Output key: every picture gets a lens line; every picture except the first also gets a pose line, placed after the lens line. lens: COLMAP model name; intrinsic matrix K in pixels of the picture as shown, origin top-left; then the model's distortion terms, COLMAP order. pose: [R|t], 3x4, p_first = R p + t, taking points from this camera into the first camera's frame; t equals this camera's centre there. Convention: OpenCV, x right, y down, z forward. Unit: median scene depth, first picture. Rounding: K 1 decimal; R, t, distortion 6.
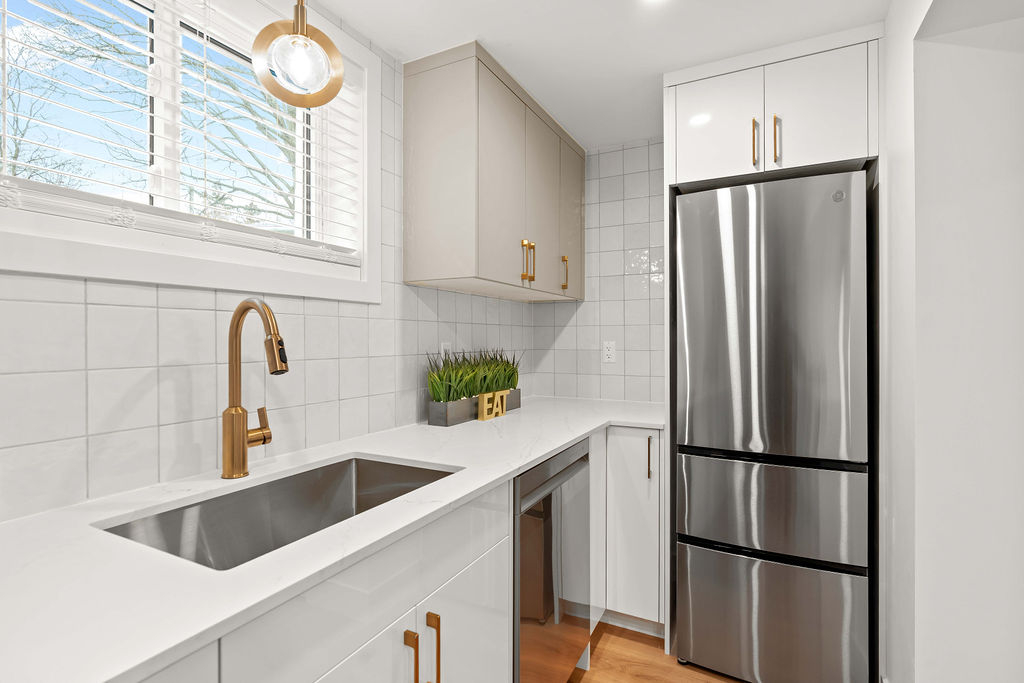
lens RADIAL K [[495.4, 0, 513.4], [0, 495.4, 338.5], [0, 0, 1]] dist [-0.008894, 0.002803]
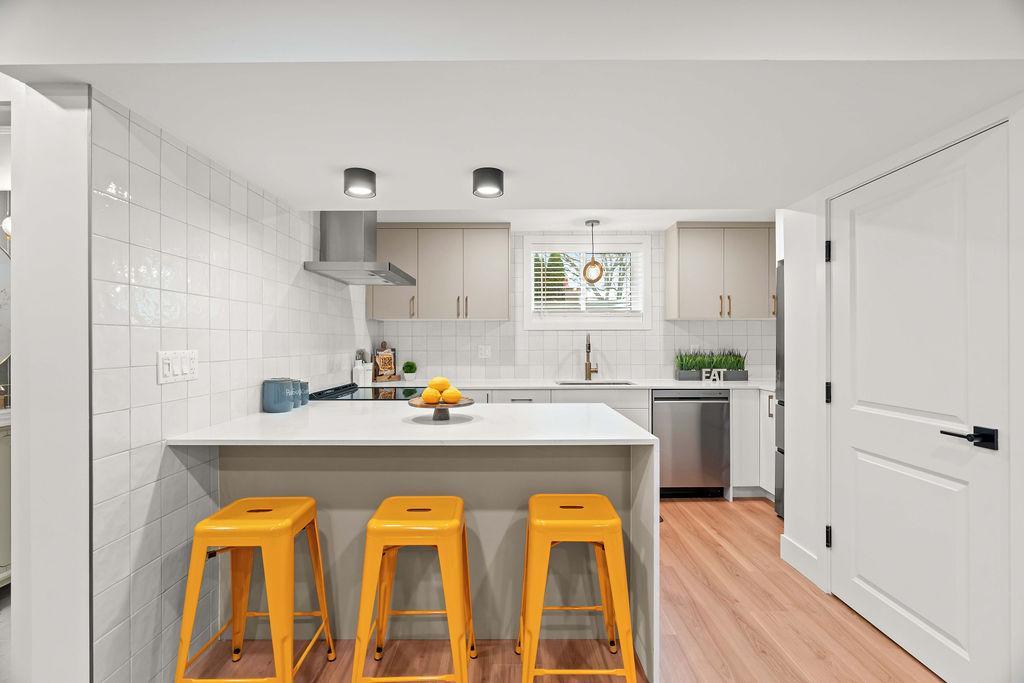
lens RADIAL K [[461.9, 0, 509.9], [0, 461.9, 341.0], [0, 0, 1]] dist [-0.010224, 0.002992]
pose [[0.455281, -0.001870, -0.890346, 1.438526], [0.001827, 0.999998, -0.001166, -0.009293], [0.890346, -0.001095, 0.455283, -0.707288]]
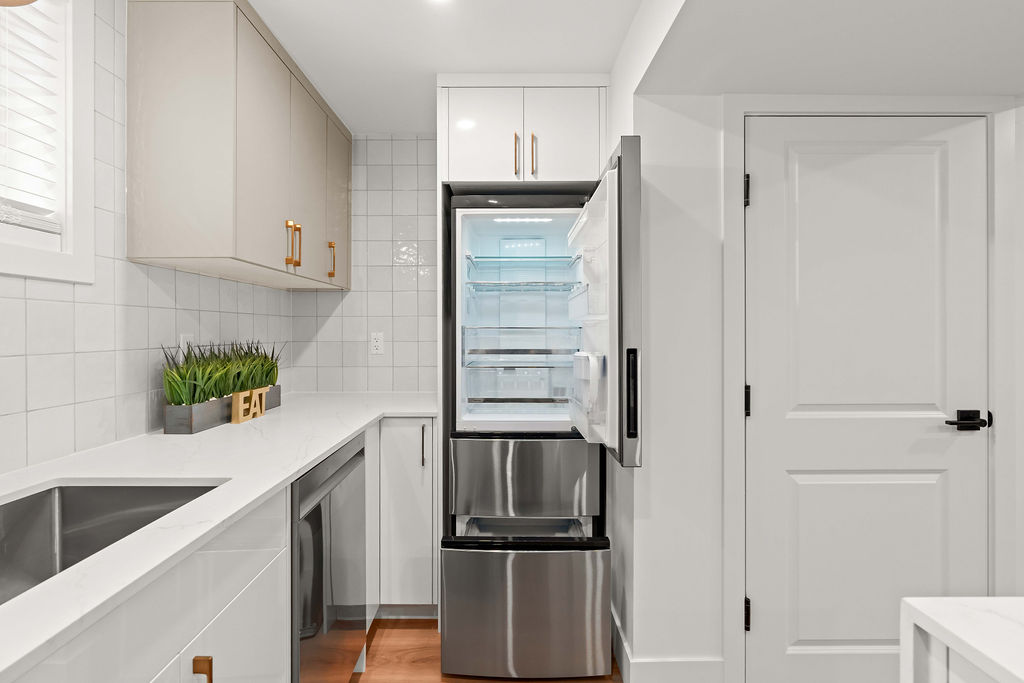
lens RADIAL K [[495.4, 0, 506.6], [0, 495.4, 331.0], [0, 0, 1]] dist [-0.008894, 0.002803]
pose [[0.887638, -0.000179, 0.460542, -0.045153], [-0.000212, 1.000000, 0.000798, 0.002793], [-0.460542, -0.000806, 0.887638, 0.012751]]
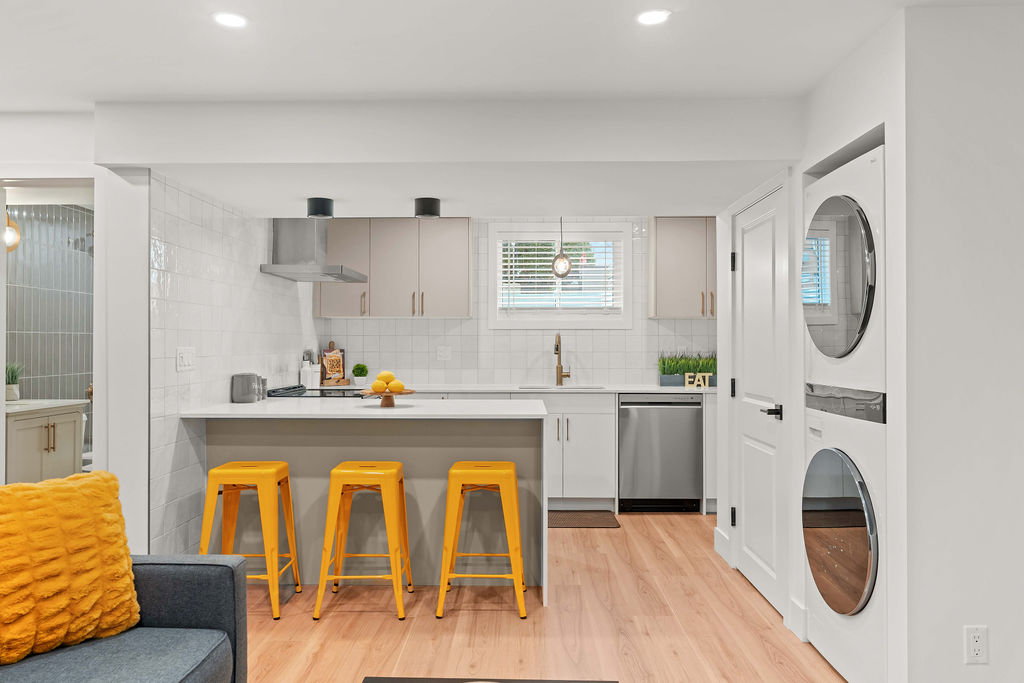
lens RADIAL K [[754.5, 0, 508.4], [0, 754.5, 335.7], [0, 0, 1]] dist [0.004702, -0.000153]
pose [[0.440018, -0.008786, -0.897946, 2.438849], [-0.001014, 0.999947, -0.010281, -0.003324], [0.897989, 0.005434, 0.439985, -0.981872]]
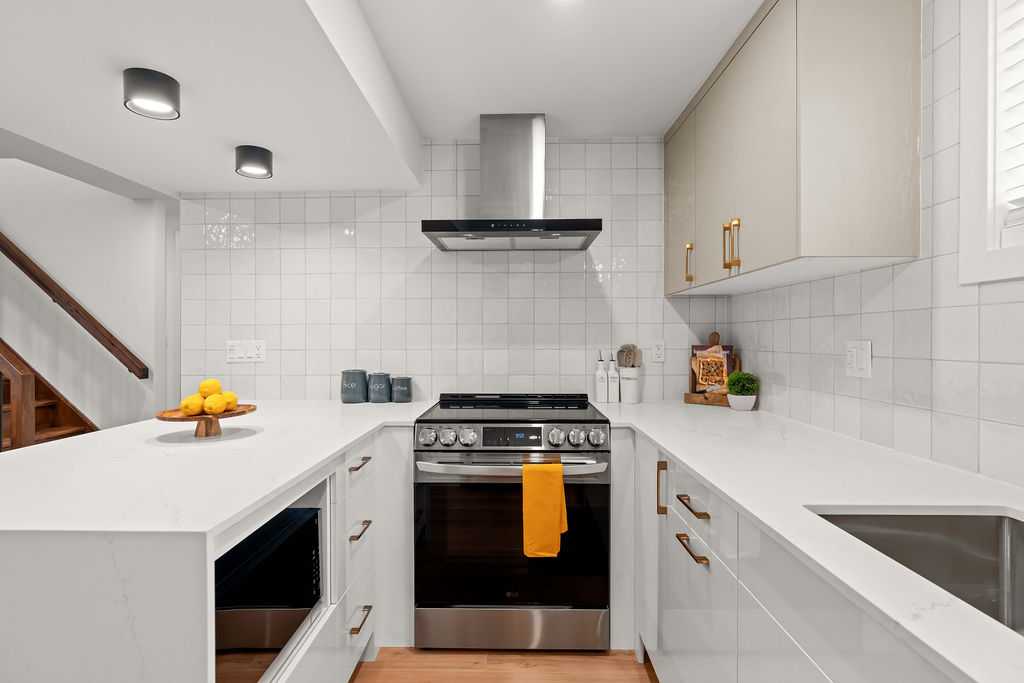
lens RADIAL K [[495.4, 0, 509.2], [0, 495.4, 342.2], [0, 0, 1]] dist [-0.008894, 0.002803]
pose [[-0.901061, 0.008447, -0.433610, 0.290942], [0.004555, 0.999939, 0.010014, 0.000748], [0.433668, 0.007048, -0.901045, 0.676057]]
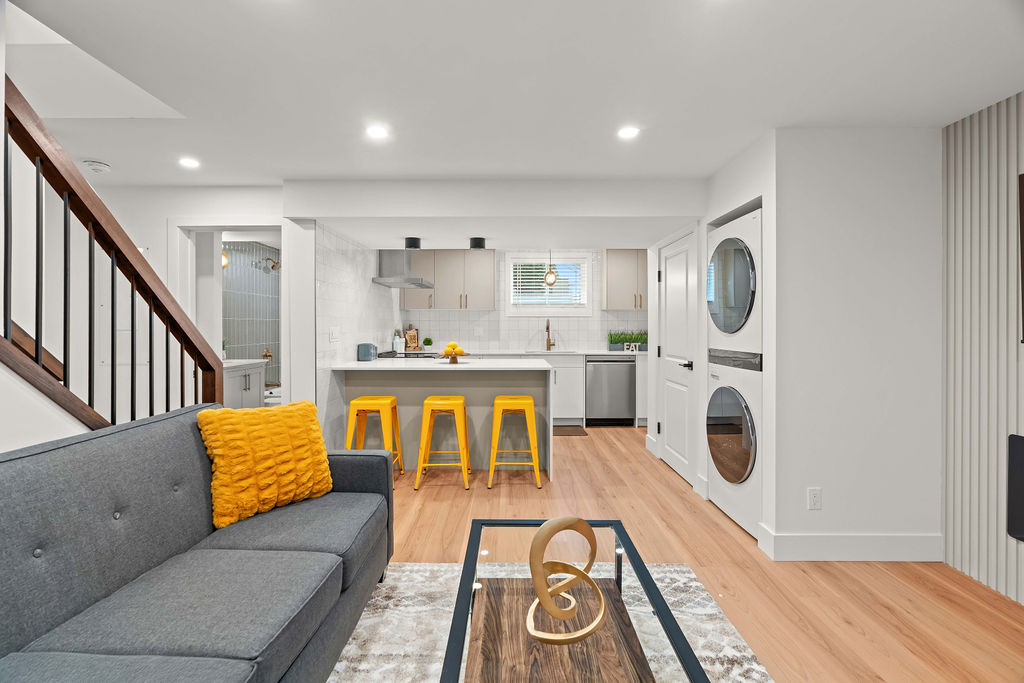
lens RADIAL K [[461.9, 0, 510.0], [0, 461.9, 325.8], [0, 0, 1]] dist [-0.010224, 0.002992]
pose [[0.456690, 0.000393, -0.889626, 2.424631], [-0.000099, 1.000000, 0.000391, -0.001329], [0.889626, -0.000090, 0.456690, -1.103187]]
